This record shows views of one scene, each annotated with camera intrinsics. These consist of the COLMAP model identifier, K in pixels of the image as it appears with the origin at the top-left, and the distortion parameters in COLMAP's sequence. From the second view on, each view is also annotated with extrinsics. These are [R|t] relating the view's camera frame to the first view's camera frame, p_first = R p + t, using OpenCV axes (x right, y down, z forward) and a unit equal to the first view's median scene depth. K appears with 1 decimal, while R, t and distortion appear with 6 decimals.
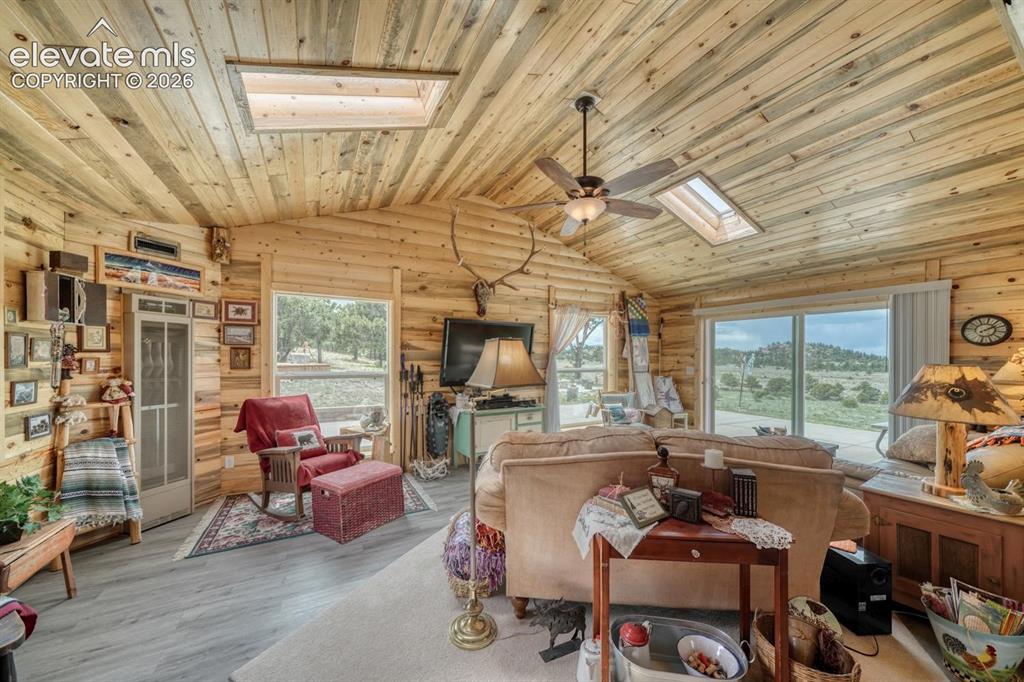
lens RADIAL K [[359.0, 0, 508.6], [0, 359.0, 361.0], [0, 0, 1]] dist [-0.006711, 0.000156]
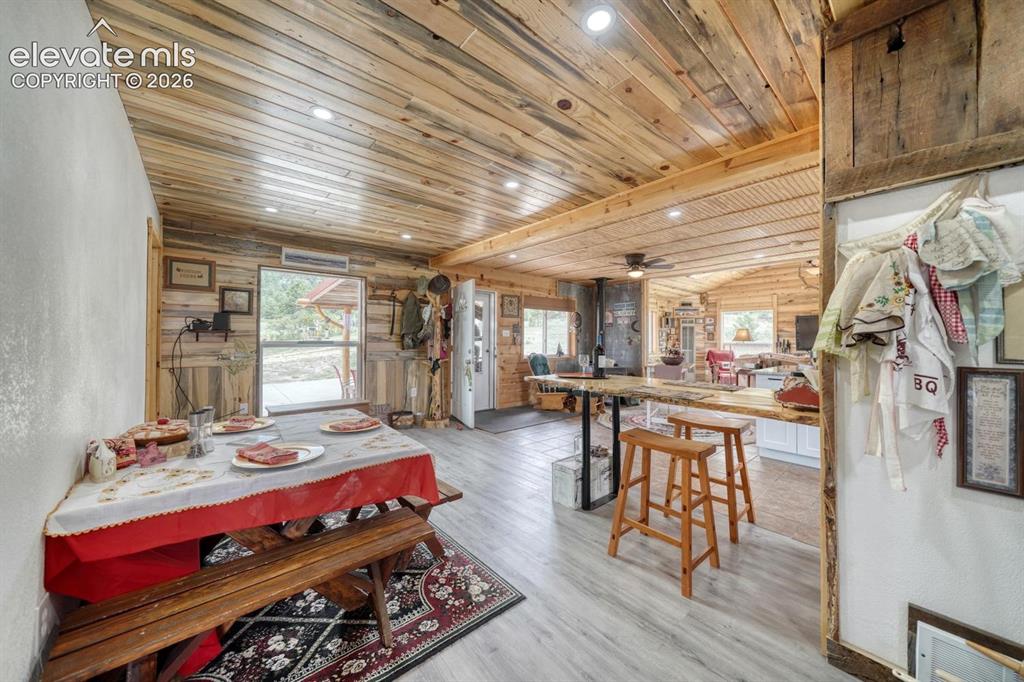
lens RADIAL K [[359.0, 0, 505.1], [0, 359.0, 337.0], [0, 0, 1]] dist [-0.006711, 0.000156]
pose [[0.203378, -0.008493, -0.979064, 1.542266], [-0.014858, 0.999820, -0.011759, 0.048195], [0.978988, 0.016939, 0.203215, -1.069638]]
